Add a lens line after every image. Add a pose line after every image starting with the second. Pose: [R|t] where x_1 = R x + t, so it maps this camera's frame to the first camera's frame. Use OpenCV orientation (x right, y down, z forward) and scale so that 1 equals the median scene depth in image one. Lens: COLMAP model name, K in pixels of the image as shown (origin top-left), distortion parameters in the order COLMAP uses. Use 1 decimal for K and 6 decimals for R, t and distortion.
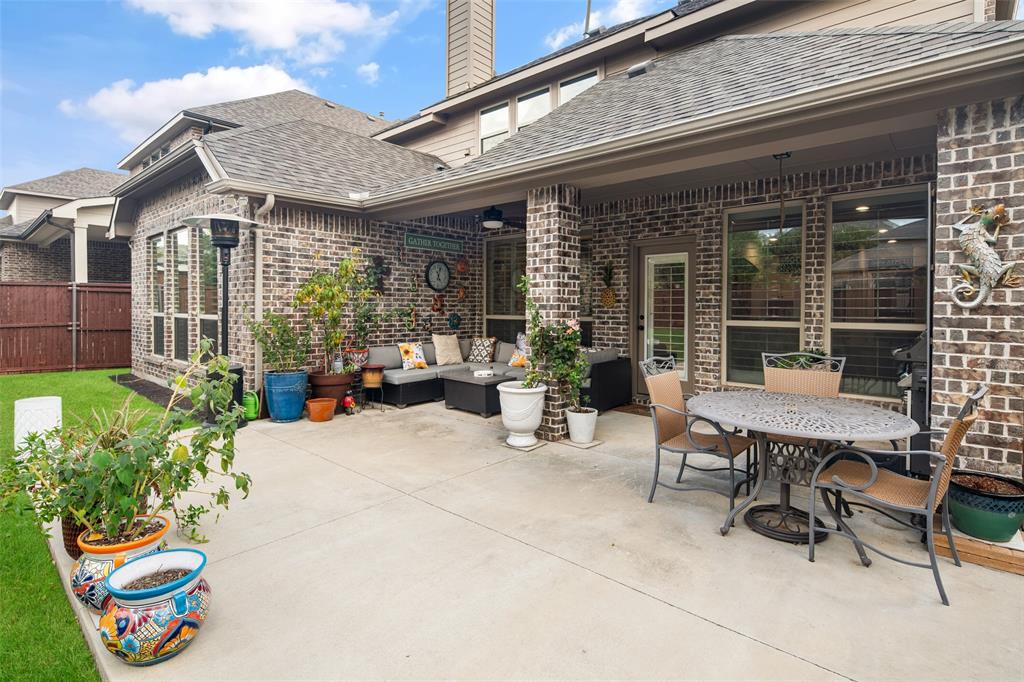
lens RADIAL K [[500.0, 0, 513.9], [0, 500.0, 308.2], [0, 0, 1]] dist [0.006685, -0.002913]
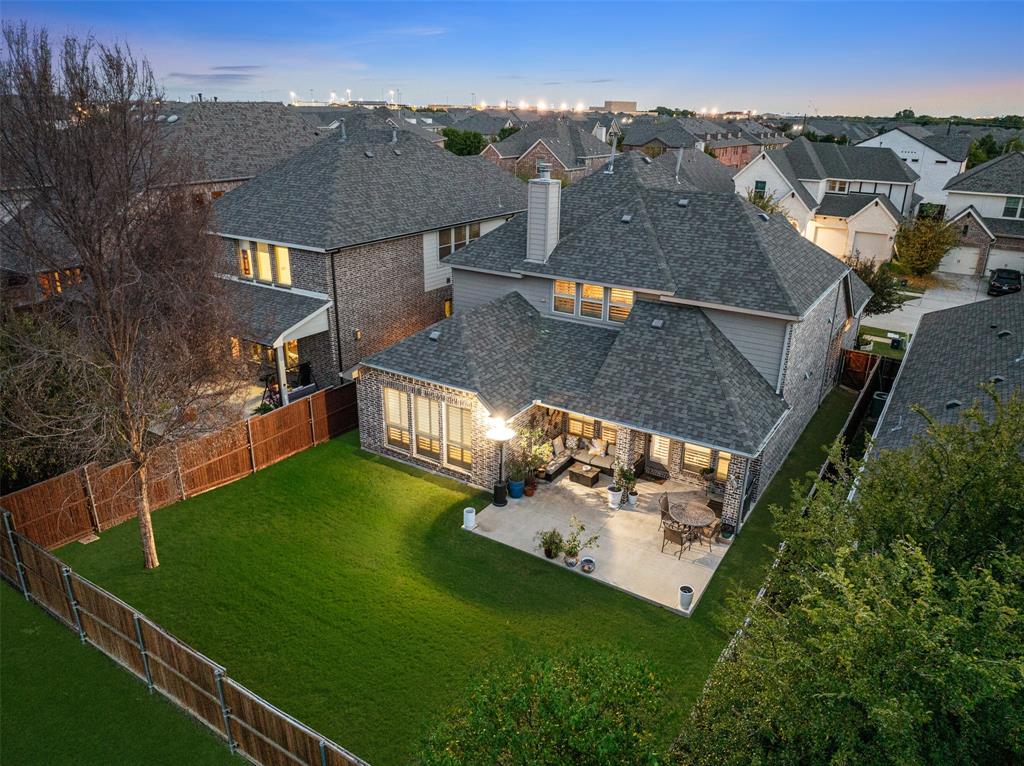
lens RADIAL K [[722.1, 0, 513.3], [0, 722.1, 379.9], [0, 0, 1]] dist [-0.037019, -0.007533]
pose [[0.988751, -0.044860, 0.142688, -0.886464], [-0.008568, 0.935410, 0.353460, -1.486144], [-0.149328, -0.350707, 0.924503, -2.005286]]
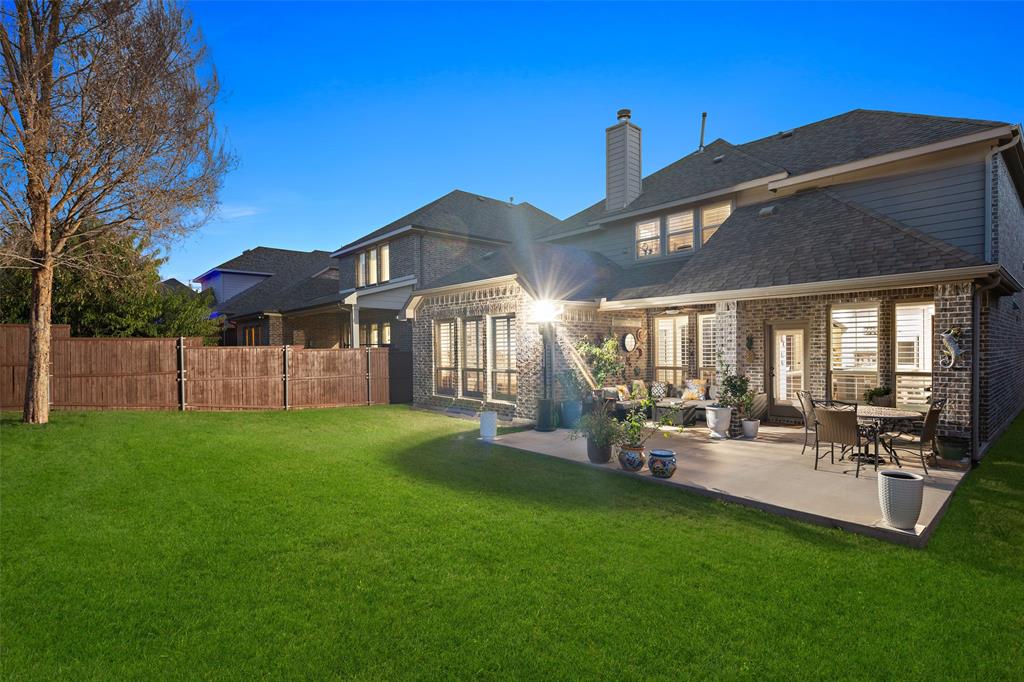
lens RADIAL K [[500.0, 0, 512.0], [0, 500.0, 359.7], [0, 0, 1]] dist [0.006685, -0.002913]
pose [[0.992313, -0.014066, -0.122949, -0.408083], [0.016252, 0.999727, 0.016794, -0.054241], [0.122679, -0.018663, 0.992271, -0.767073]]
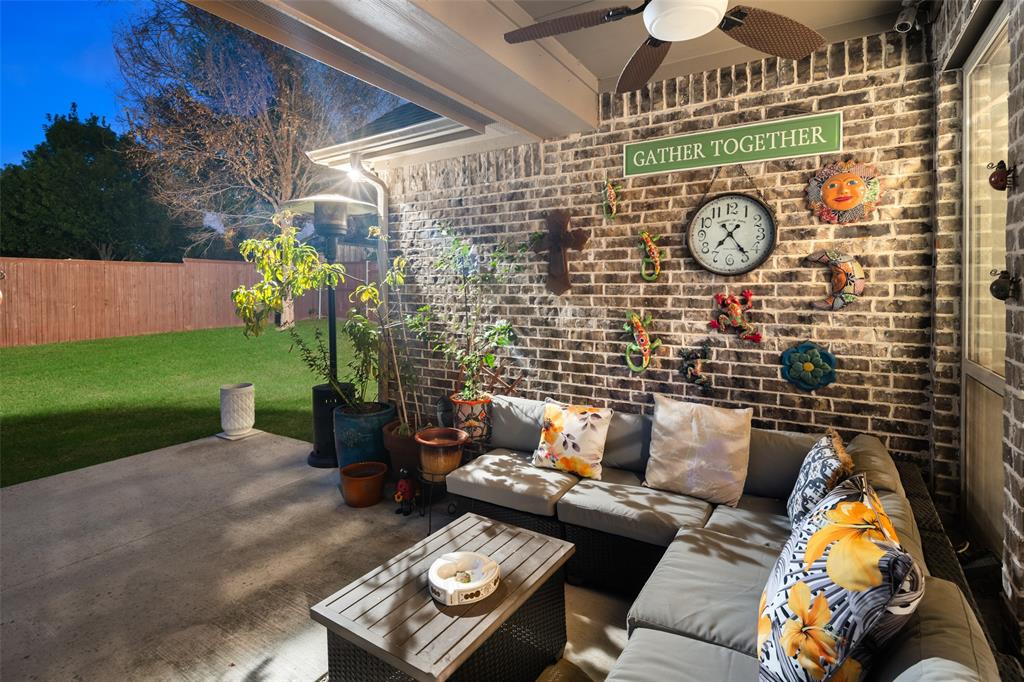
lens RADIAL K [[500.0, 0, 502.2], [0, 500.0, 292.3], [0, 0, 1]] dist [0.006685, -0.002913]
pose [[0.153788, 0.005614, -0.988088, 0.226954], [-0.000684, 0.999984, 0.005575, -0.031769], [0.988104, -0.000181, 0.153790, 0.992349]]
